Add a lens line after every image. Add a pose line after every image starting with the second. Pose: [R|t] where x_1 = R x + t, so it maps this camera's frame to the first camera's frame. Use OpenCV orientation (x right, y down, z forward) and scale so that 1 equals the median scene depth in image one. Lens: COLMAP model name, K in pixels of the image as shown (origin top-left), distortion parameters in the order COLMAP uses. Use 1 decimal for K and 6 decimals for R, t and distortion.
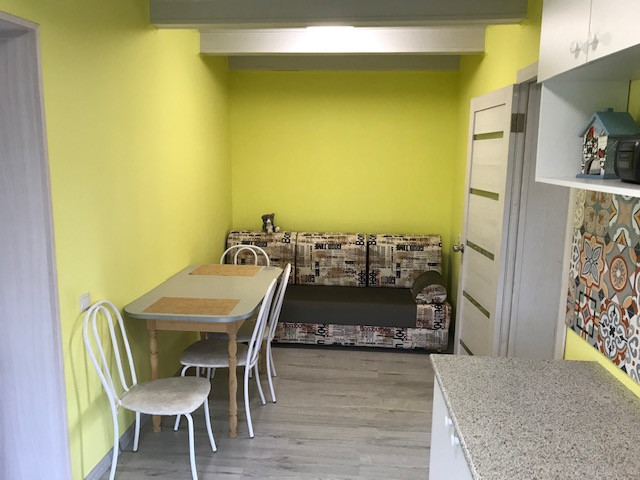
lens RADIAL K [[519.9, 0, 320.0], [0, 519.9, 240.0], [0, 0, 1]] dist [0.043674, -0.053961]
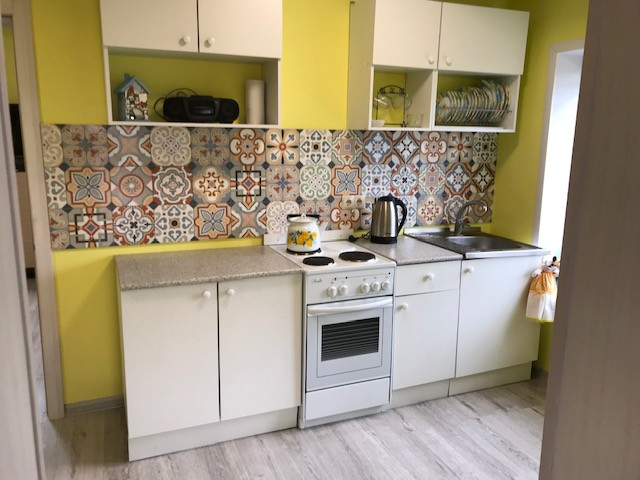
lens RADIAL K [[519.9, 0, 320.0], [0, 519.9, 240.0], [0, 0, 1]] dist [0.043674, -0.053961]
pose [[-0.448145, -0.192822, 0.872918, -1.032037], [0.132651, 0.951308, 0.278239, -0.136943], [-0.884064, 0.240485, -0.400746, 1.170896]]
